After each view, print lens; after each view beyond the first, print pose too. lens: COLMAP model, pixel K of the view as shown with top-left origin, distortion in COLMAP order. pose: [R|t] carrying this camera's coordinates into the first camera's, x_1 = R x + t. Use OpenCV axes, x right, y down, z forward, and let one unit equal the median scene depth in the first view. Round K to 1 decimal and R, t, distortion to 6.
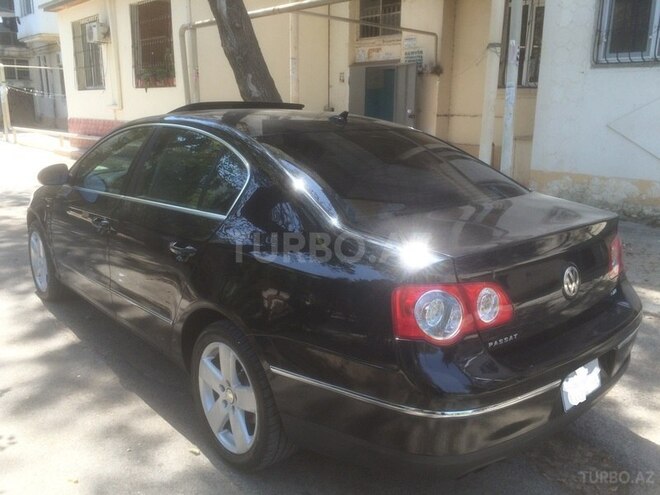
lens RADIAL K [[563.2, 0, 329.6], [0, 563.2, 246.9], [0, 0, 1]] dist [-0.000284, -0.011460]
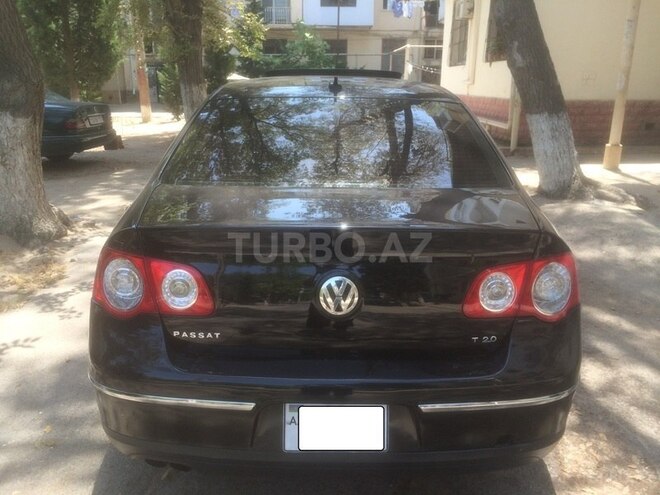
lens RADIAL K [[563.2, 0, 329.1], [0, 563.2, 249.4], [0, 0, 1]] dist [-0.000284, -0.011460]
pose [[0.751488, 0.176495, -0.635701, 0.845435], [-0.149301, 0.984050, 0.096716, -0.067378], [0.642632, 0.022230, 0.765853, 0.392355]]
